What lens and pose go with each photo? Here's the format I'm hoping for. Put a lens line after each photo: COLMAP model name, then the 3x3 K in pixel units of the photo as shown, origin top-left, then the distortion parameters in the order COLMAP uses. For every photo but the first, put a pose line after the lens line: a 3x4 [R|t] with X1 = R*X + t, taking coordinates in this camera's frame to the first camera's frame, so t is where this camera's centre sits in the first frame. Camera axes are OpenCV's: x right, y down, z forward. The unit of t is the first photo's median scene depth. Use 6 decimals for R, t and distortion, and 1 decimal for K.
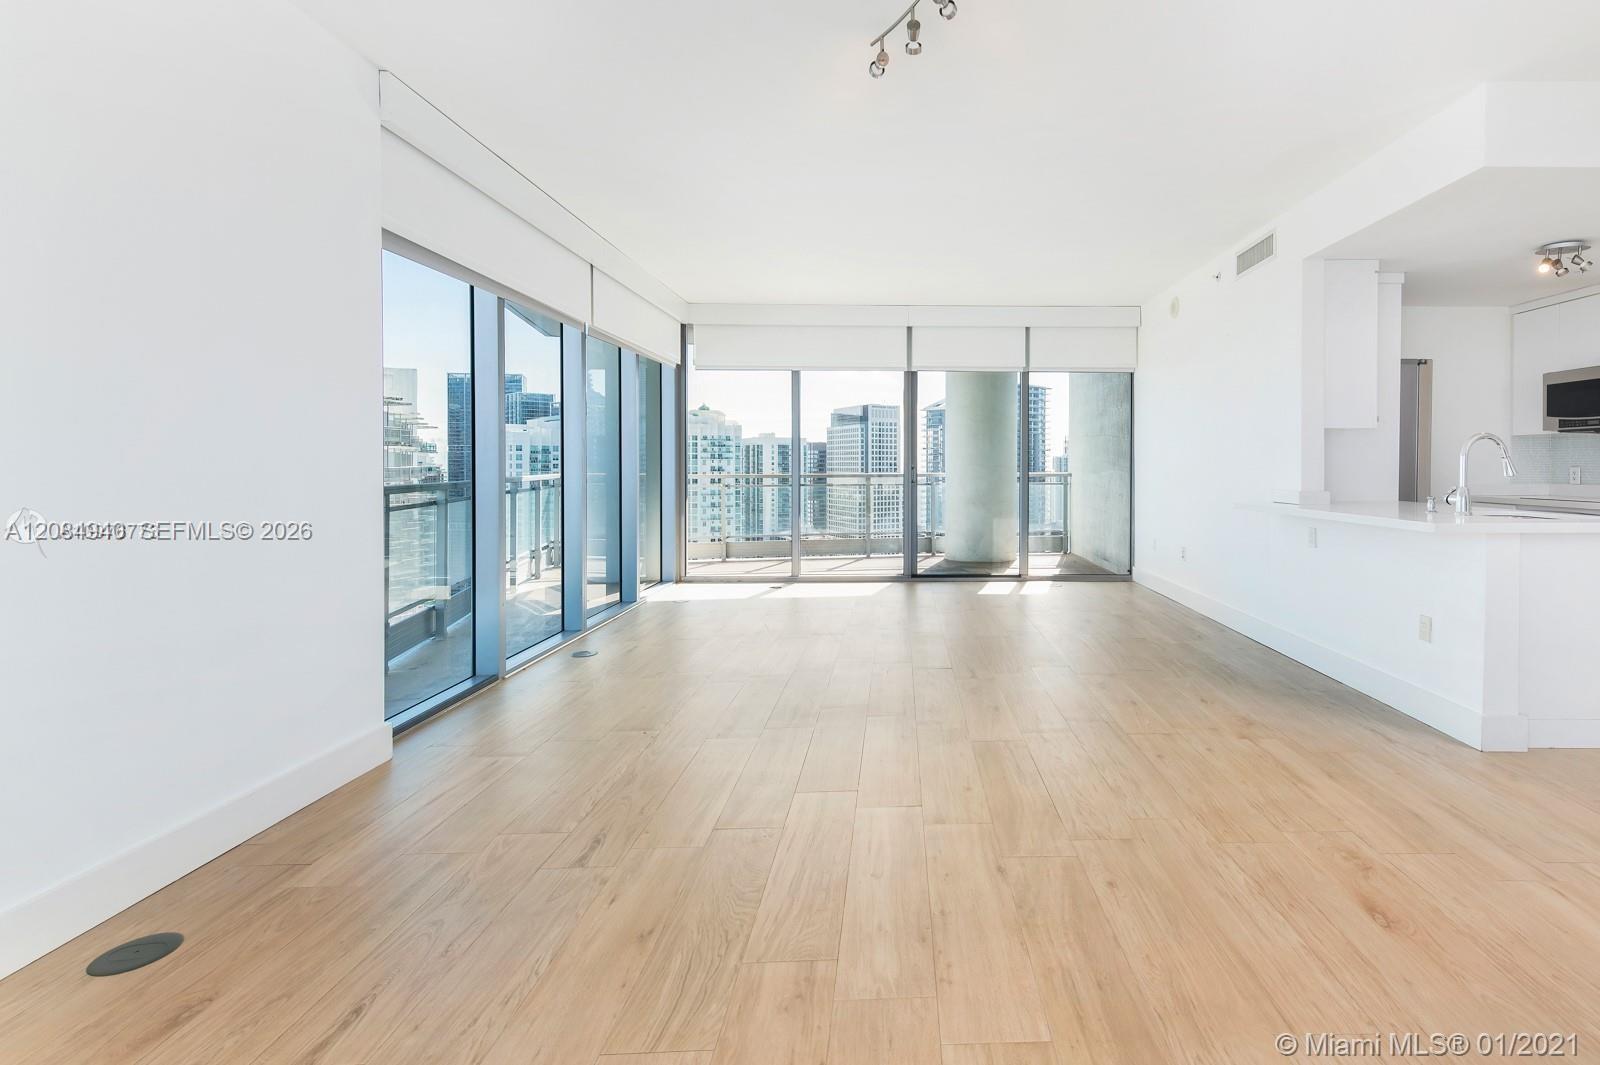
lens RADIAL K [[700.9, 0, 799.0], [0, 700.9, 481.0], [0, 0, 1]] dist [0.015112, 0.000070]
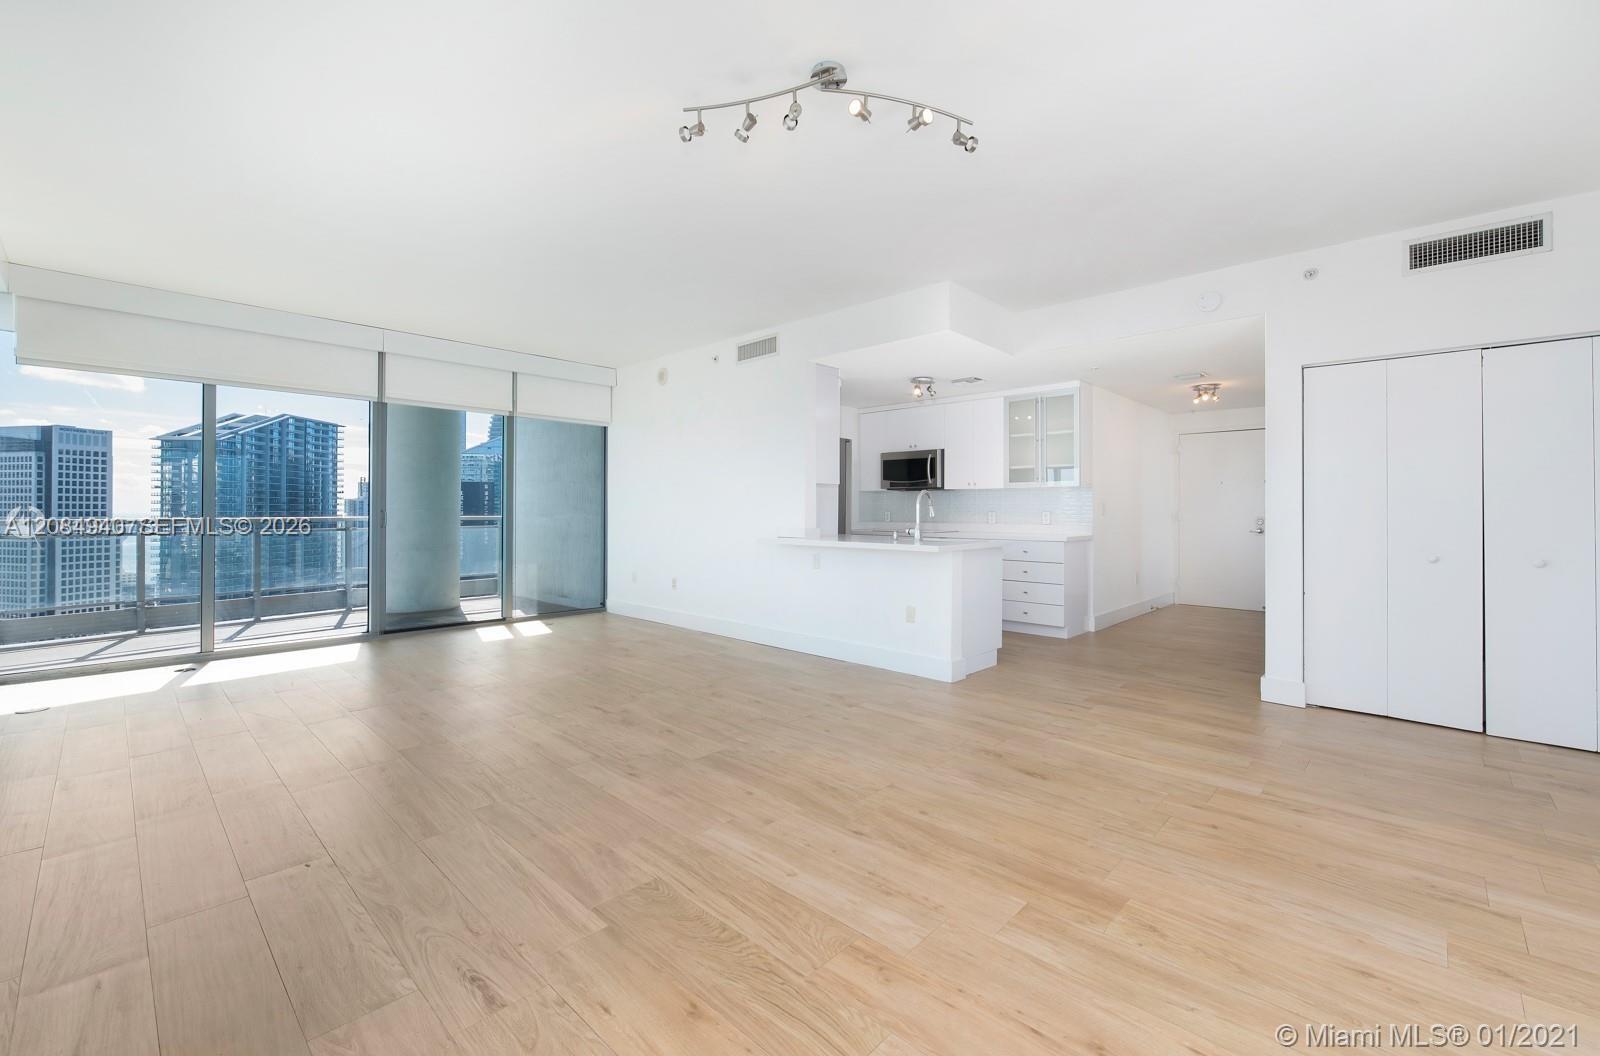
lens RADIAL K [[675.4, 0, 794.2], [0, 675.4, 515.8], [0, 0, 1]] dist [-0.003510, -0.000536]
pose [[0.708325, -0.002774, 0.705881, -0.272835], [0.011188, 0.999911, -0.007298, -0.000939], [-0.705798, 0.013067, 0.708293, 0.096892]]
